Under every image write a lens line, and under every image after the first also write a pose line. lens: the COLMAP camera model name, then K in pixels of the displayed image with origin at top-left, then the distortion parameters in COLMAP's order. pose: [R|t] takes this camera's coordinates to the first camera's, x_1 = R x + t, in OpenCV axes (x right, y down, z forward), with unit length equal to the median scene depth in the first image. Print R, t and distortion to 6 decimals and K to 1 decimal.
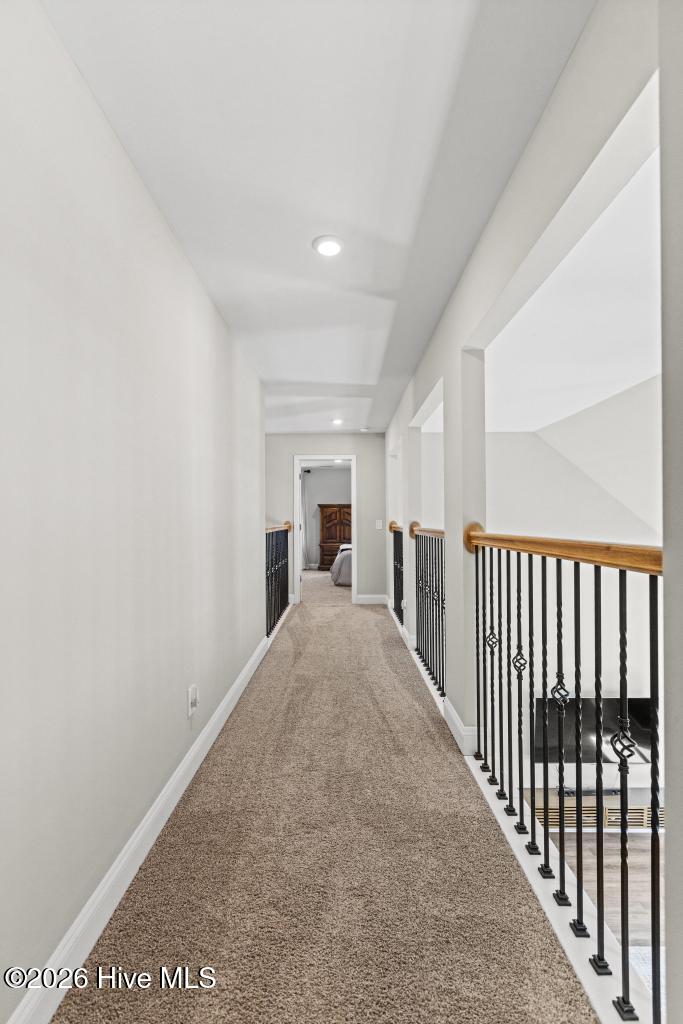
lens RADIAL K [[465.6, 0, 338.1], [0, 465.6, 516.9], [0, 0, 1]] dist [-0.001263, -0.000011]
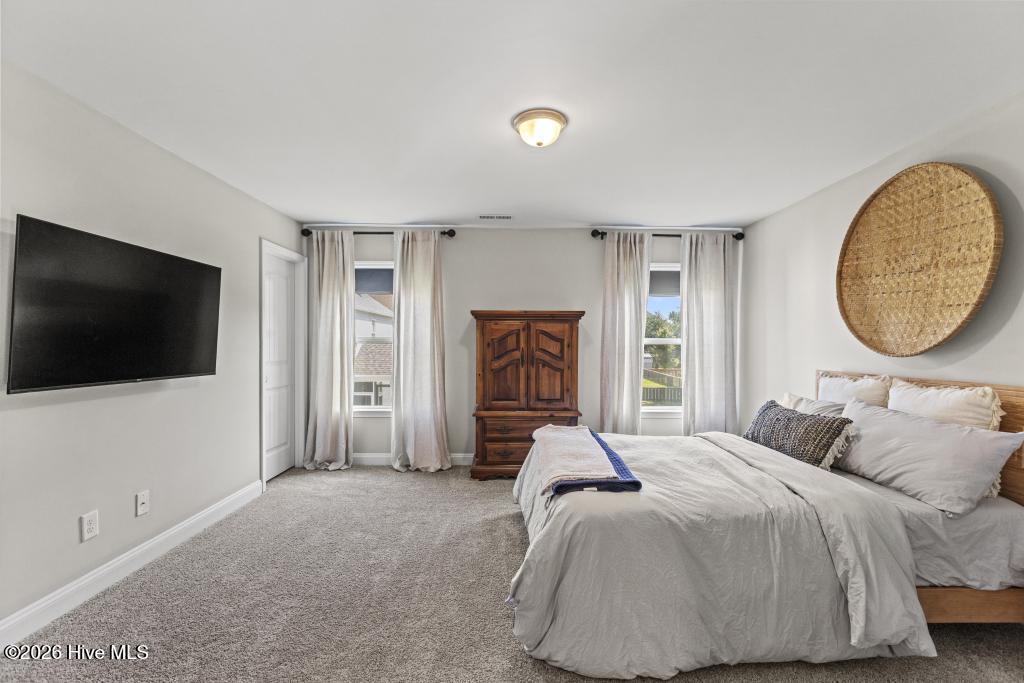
lens RADIAL K [[459.5, 0, 511.9], [0, 459.5, 348.7], [0, 0, 1]] dist [-0.001505, -0.000167]
pose [[0.999642, 0.013665, 0.022982, -0.045858], [-0.014052, 0.999761, 0.016774, -0.005584], [-0.022747, -0.017091, 0.999595, 1.536356]]
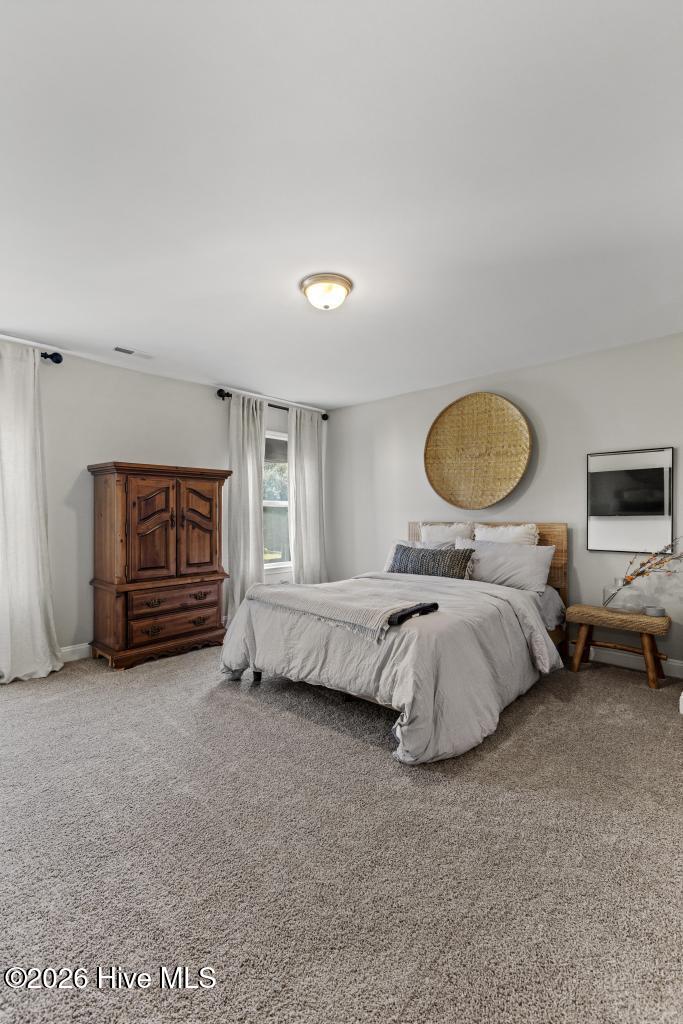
lens RADIAL K [[460.6, 0, 339.5], [0, 460.6, 519.4], [0, 0, 1]] dist [-0.001476, 0.000120]
pose [[0.664942, -0.003065, 0.746889, -0.440322], [-0.003476, 0.999968, 0.007198, 0.022775], [-0.746887, -0.007382, 0.664910, 1.695586]]
